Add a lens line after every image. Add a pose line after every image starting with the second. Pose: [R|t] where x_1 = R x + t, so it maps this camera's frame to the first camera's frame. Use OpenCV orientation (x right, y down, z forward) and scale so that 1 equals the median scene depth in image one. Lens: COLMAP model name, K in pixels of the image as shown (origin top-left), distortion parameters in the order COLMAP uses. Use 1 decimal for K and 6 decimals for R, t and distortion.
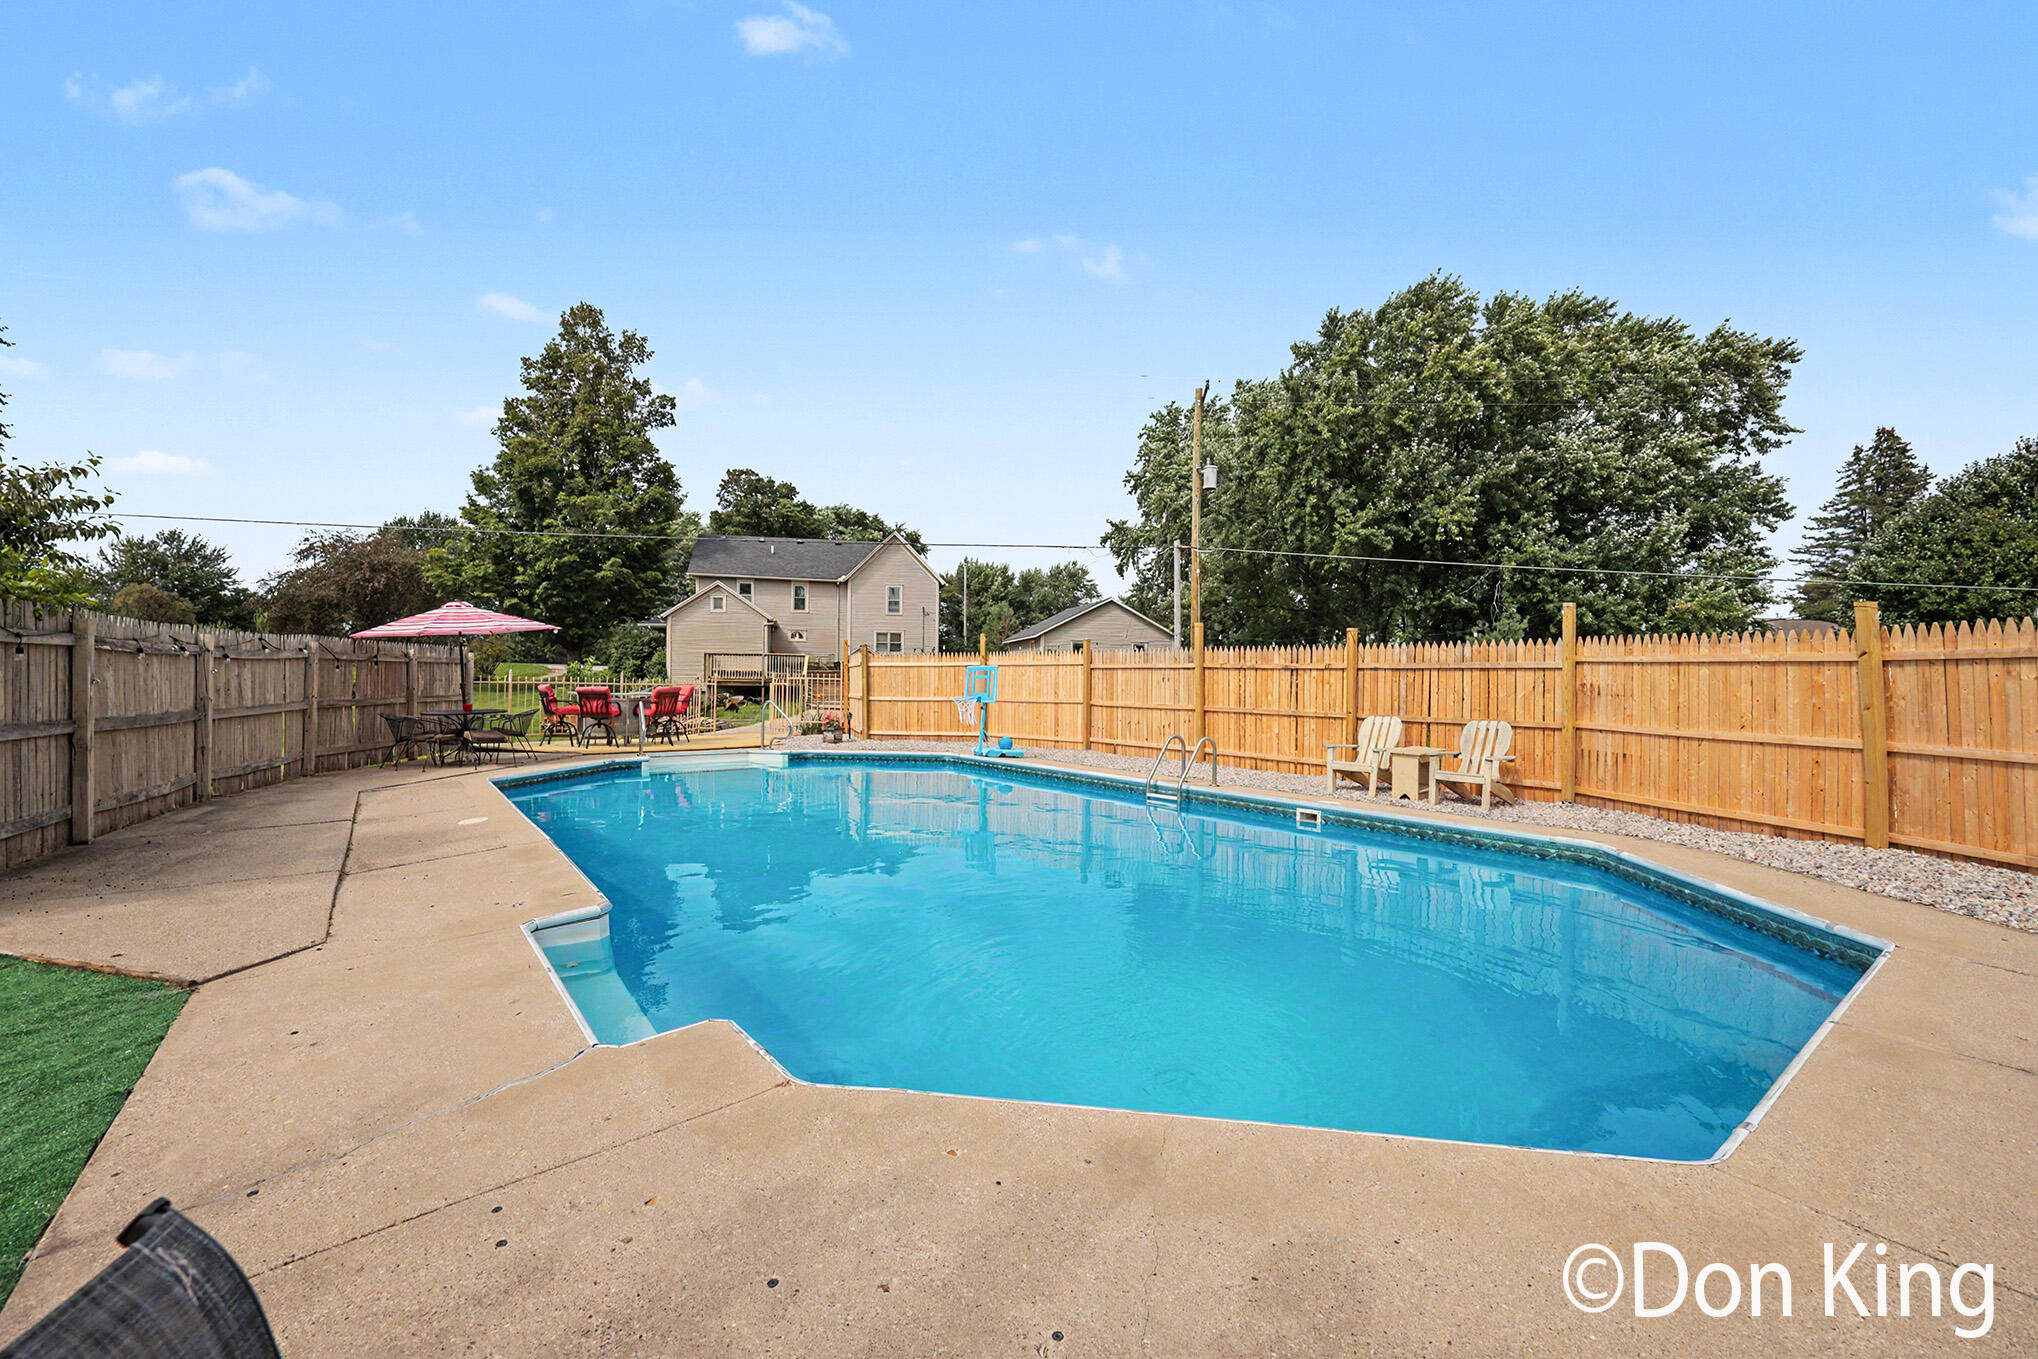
lens RADIAL K [[834.4, 0, 1019.6], [0, 834.4, 673.3], [0, 0, 1]] dist [0.001639, -0.000027]
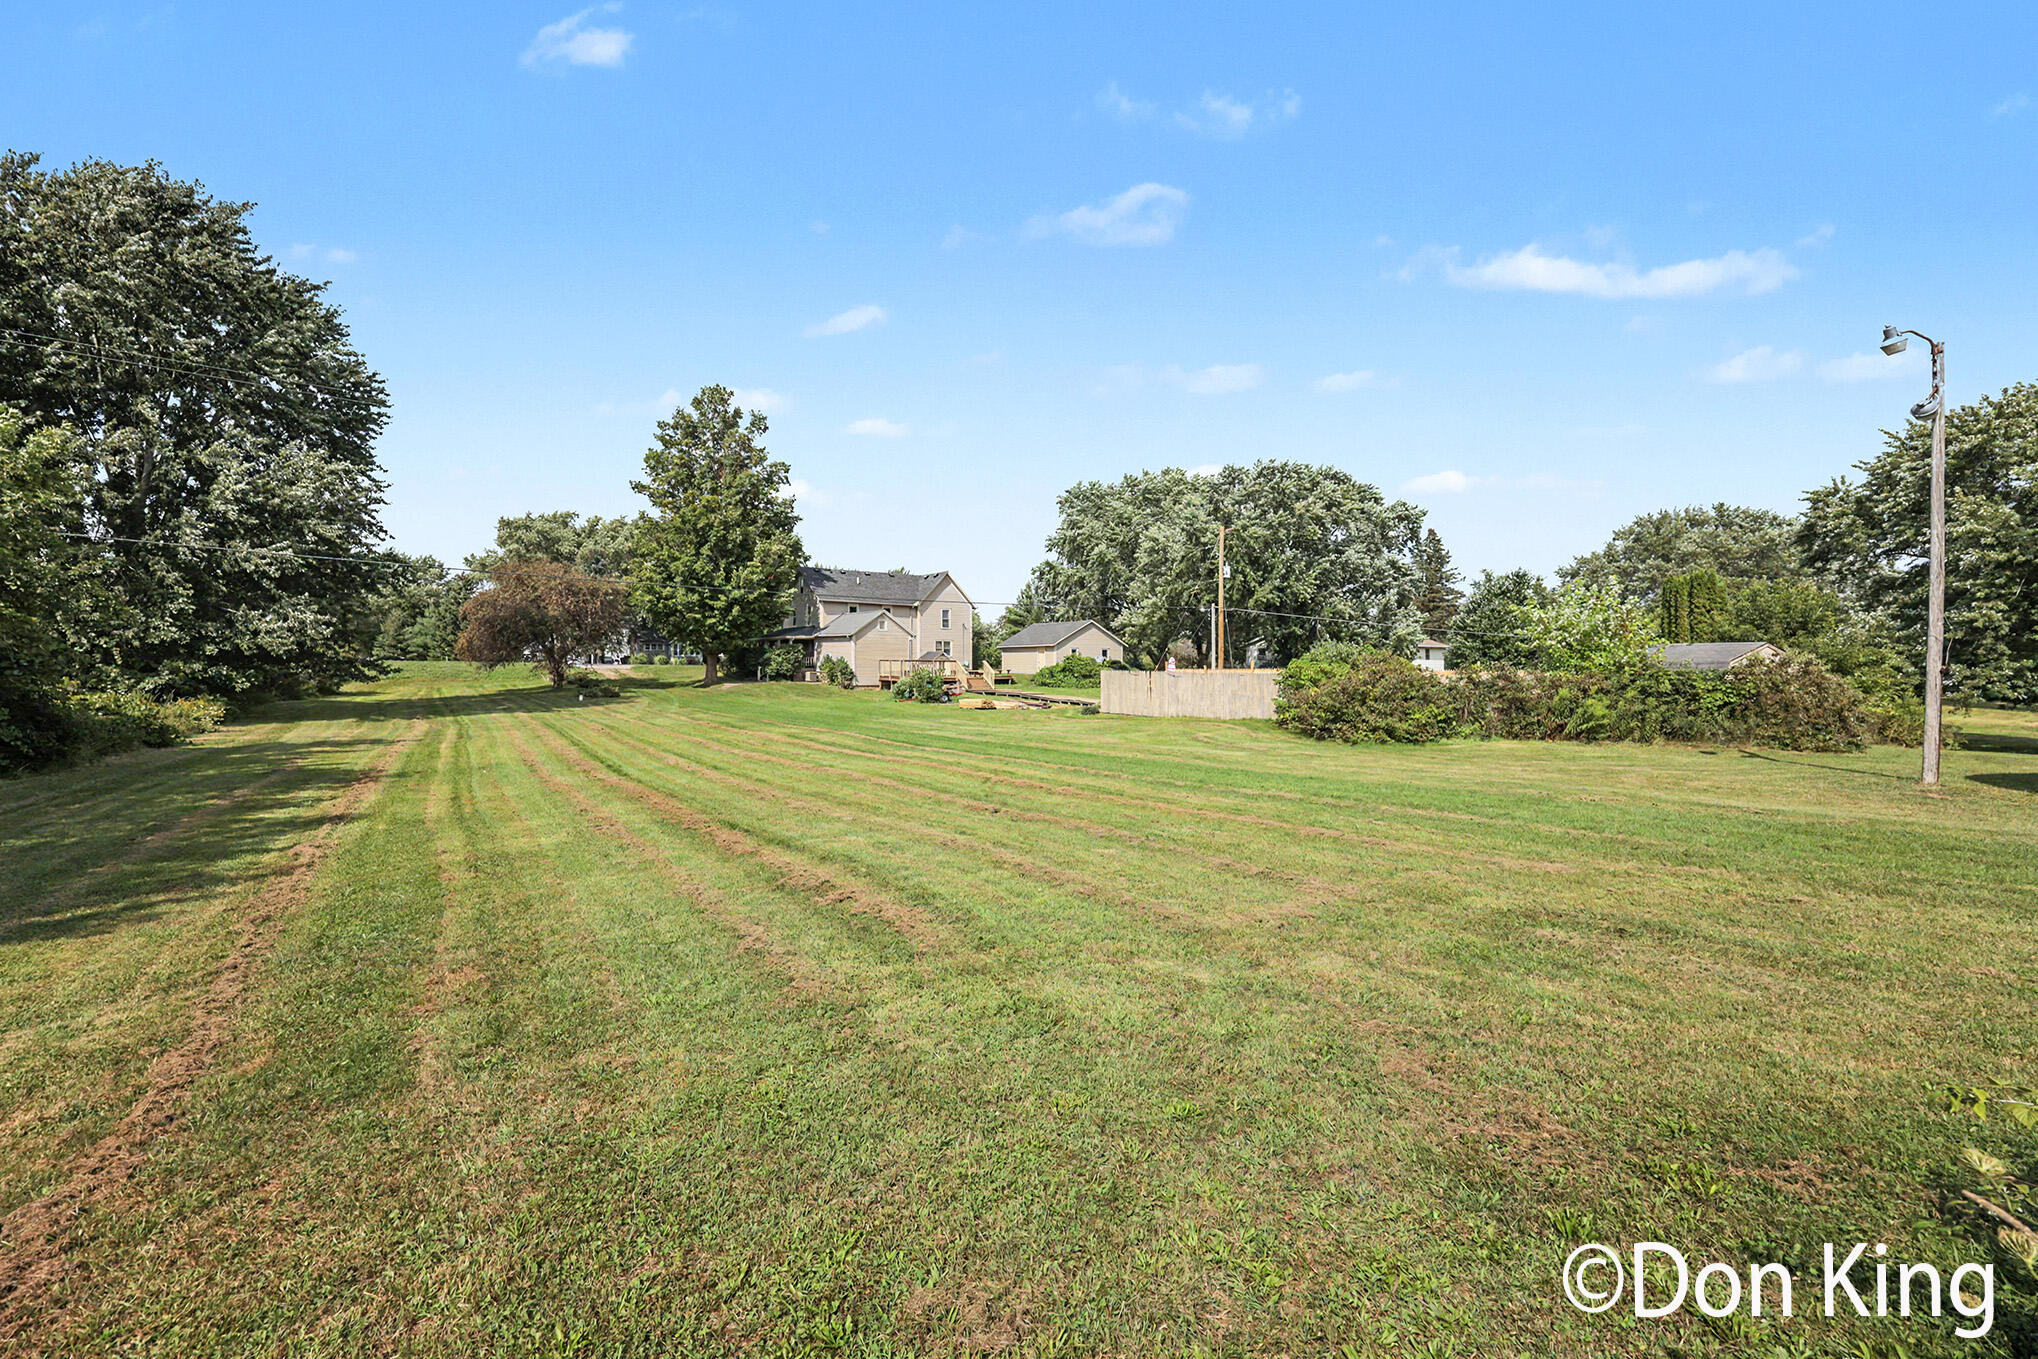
lens RADIAL K [[834.4, 0, 1017.4], [0, 834.4, 681.9], [0, 0, 1]] dist [0.001639, -0.000027]
pose [[0.928972, 0.001610, 0.370147, -0.571862], [-0.001765, 0.999998, 0.000080, 0.020639], [-0.370146, -0.000728, 0.928973, -0.394470]]
